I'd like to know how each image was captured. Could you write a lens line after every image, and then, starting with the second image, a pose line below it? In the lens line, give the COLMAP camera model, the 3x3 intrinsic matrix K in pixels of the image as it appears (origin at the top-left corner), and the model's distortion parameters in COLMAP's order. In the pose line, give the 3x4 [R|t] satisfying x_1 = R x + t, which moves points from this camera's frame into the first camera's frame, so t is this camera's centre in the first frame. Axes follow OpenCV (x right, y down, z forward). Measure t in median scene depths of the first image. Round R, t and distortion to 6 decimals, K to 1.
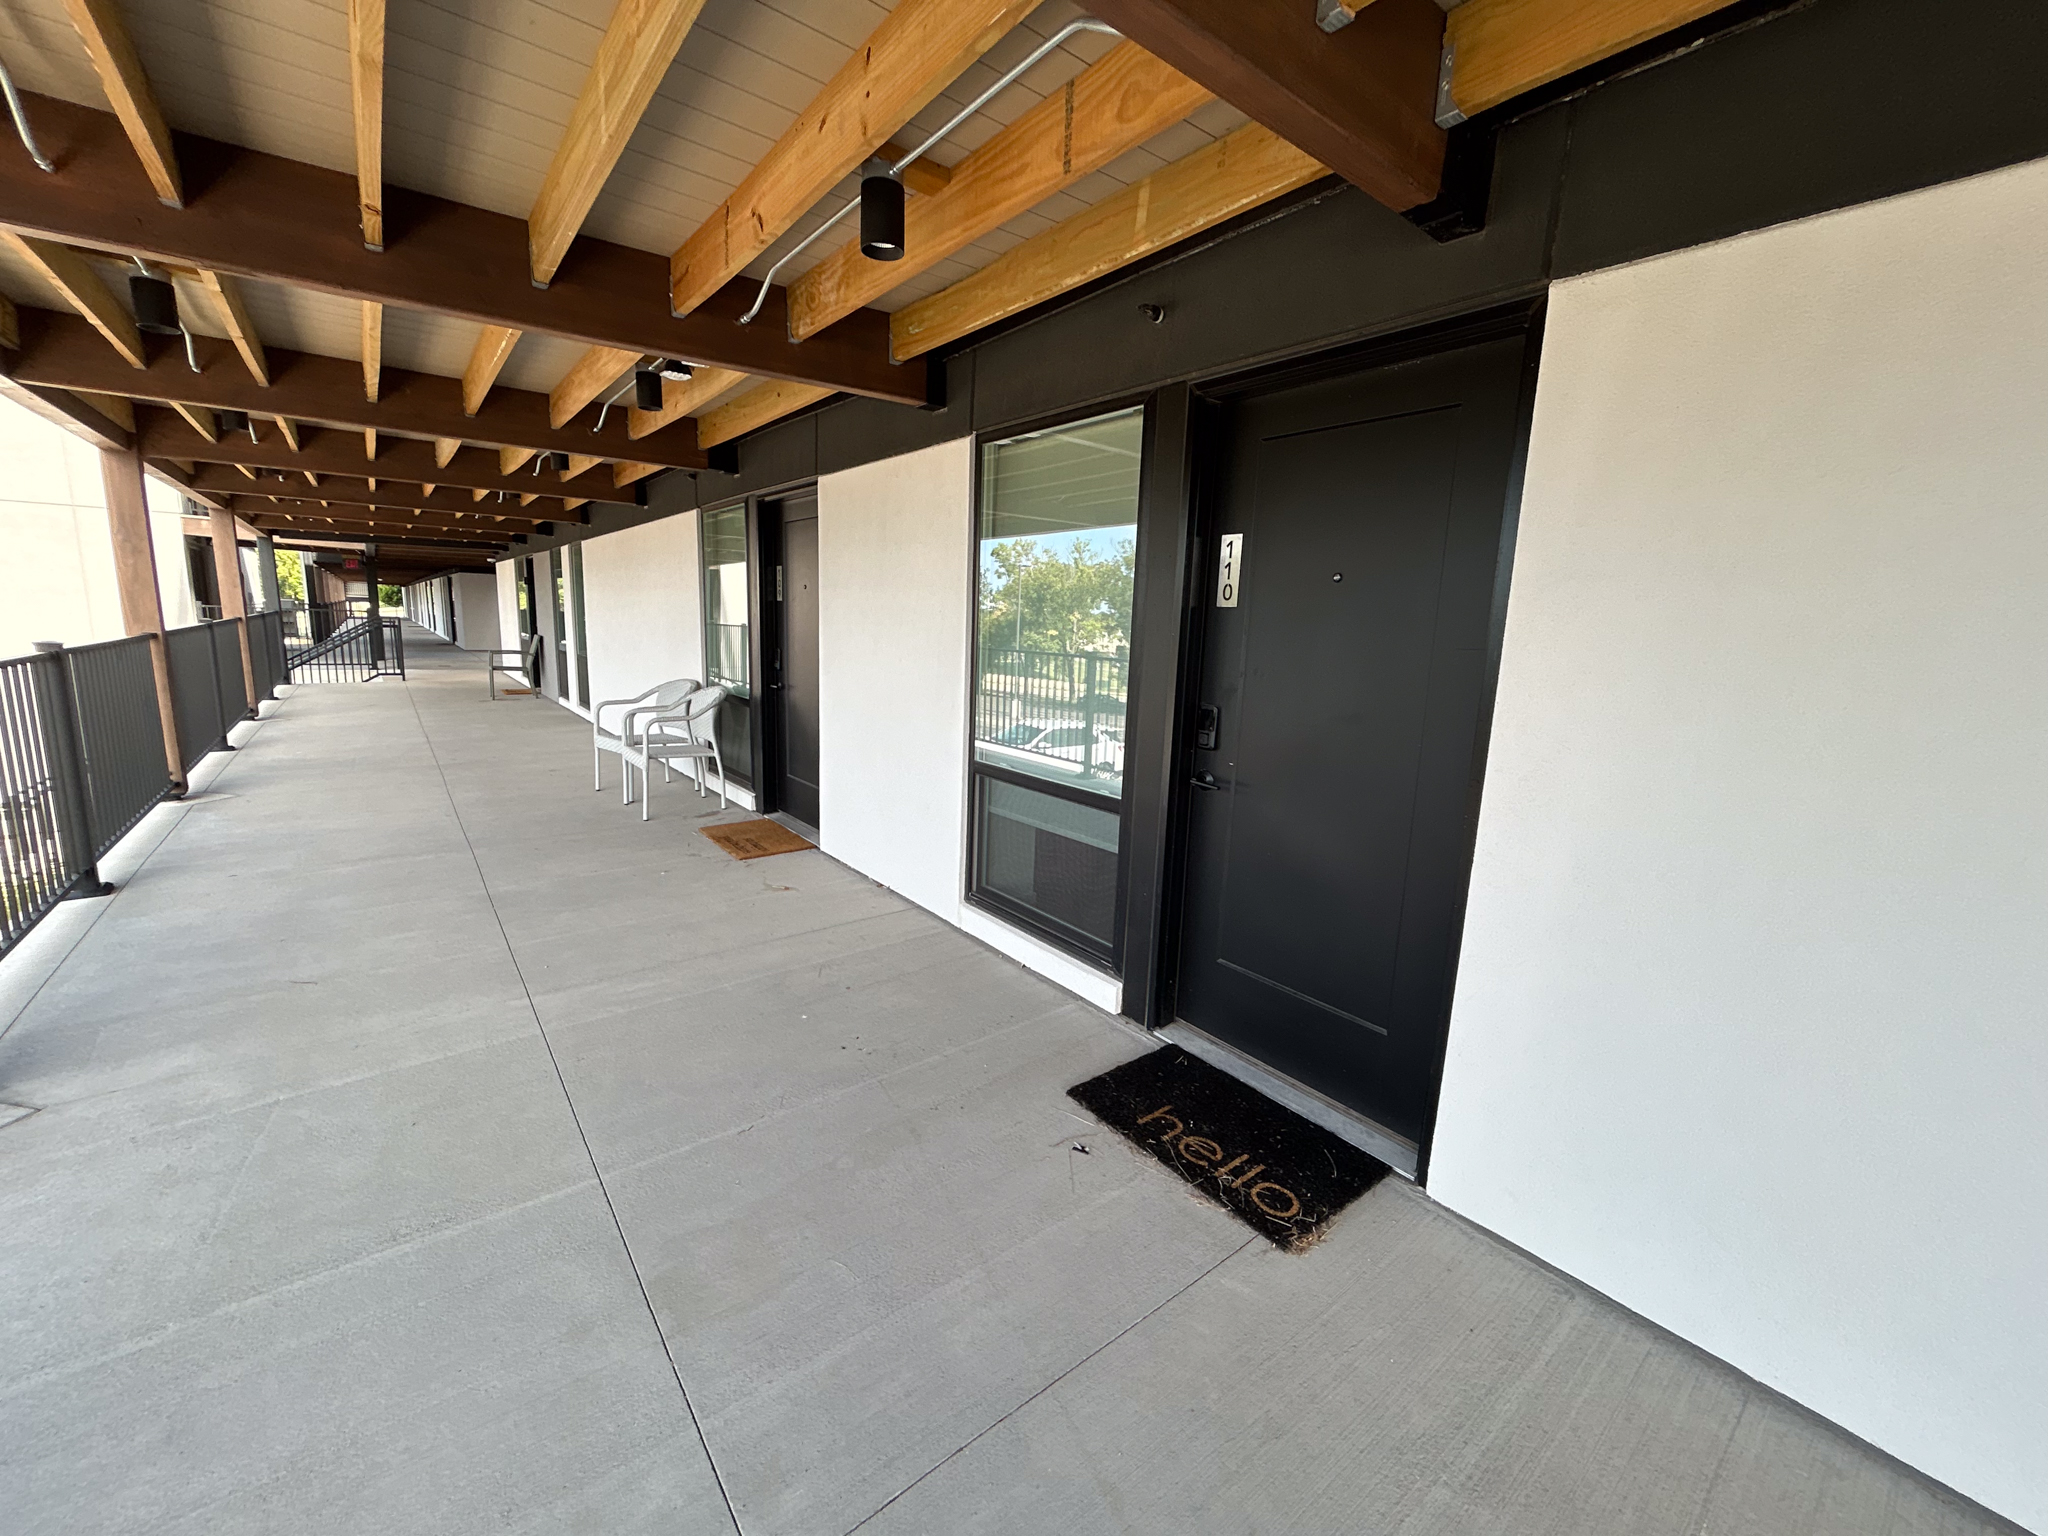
lens RADIAL K [[822.2, 0, 1024.0], [0, 822.2, 768.0], [0, 0, 1]] dist [0.000018, 0.000034]
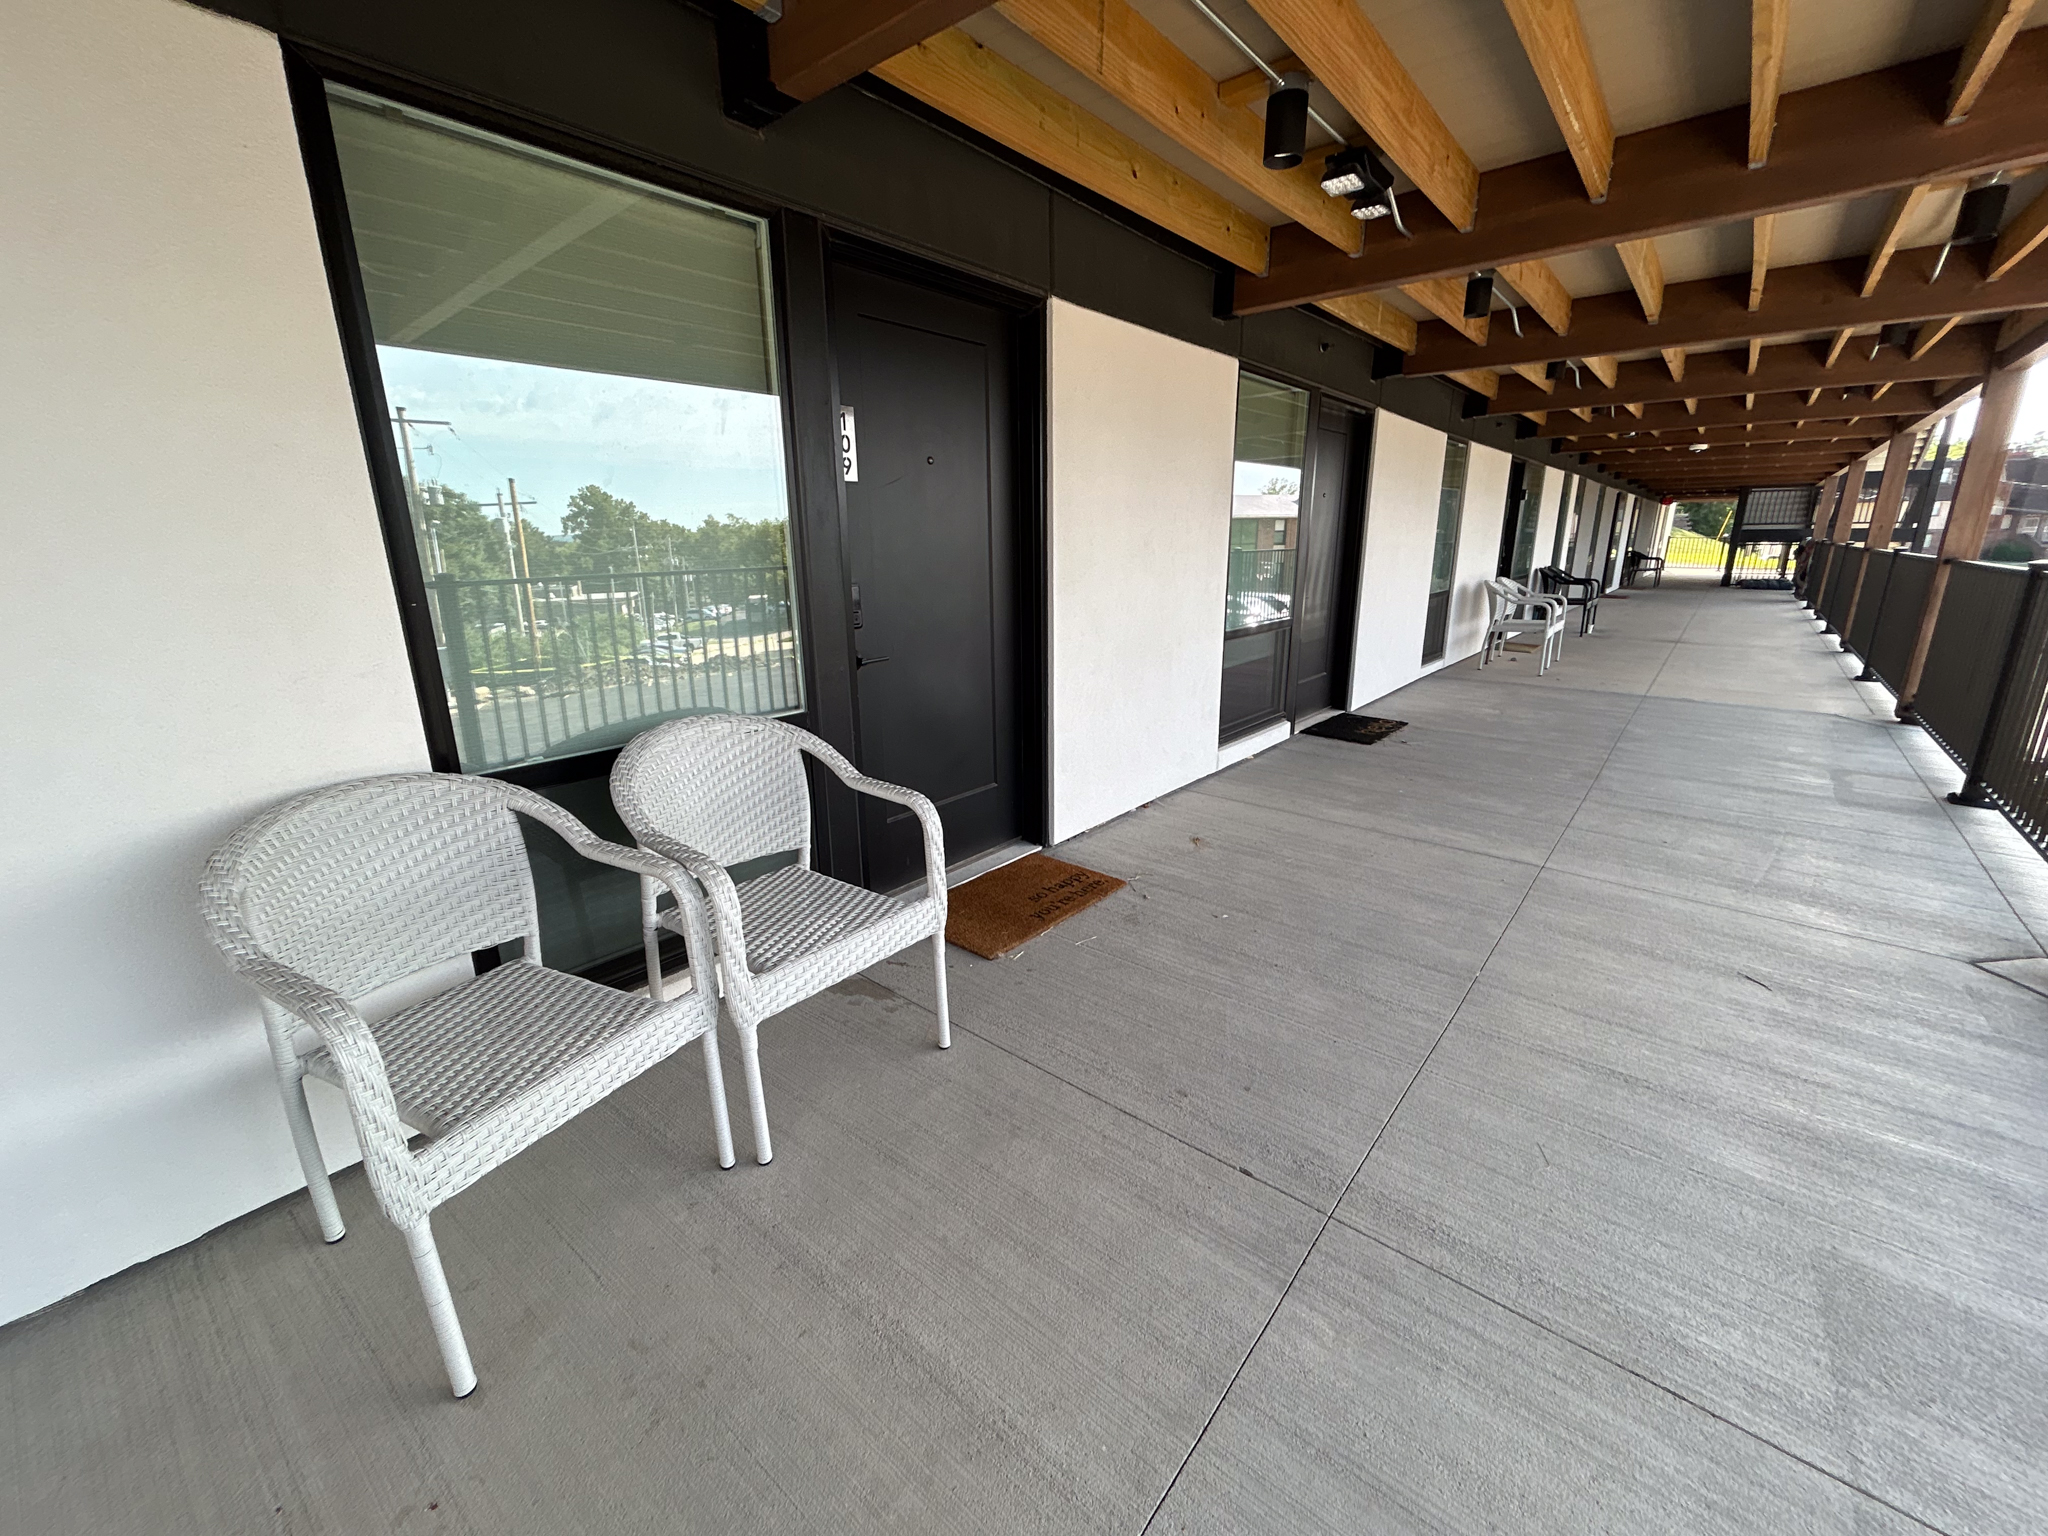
lens RADIAL K [[822.2, 0, 1024.0], [0, 822.2, 768.0], [0, 0, 1]] dist [0.000018, 0.000034]
pose [[-0.216825, -0.309958, 0.925696, -1.110490], [0.153647, 0.925600, 0.345915, -0.272873], [-0.964043, 0.217233, -0.153069, 1.397559]]
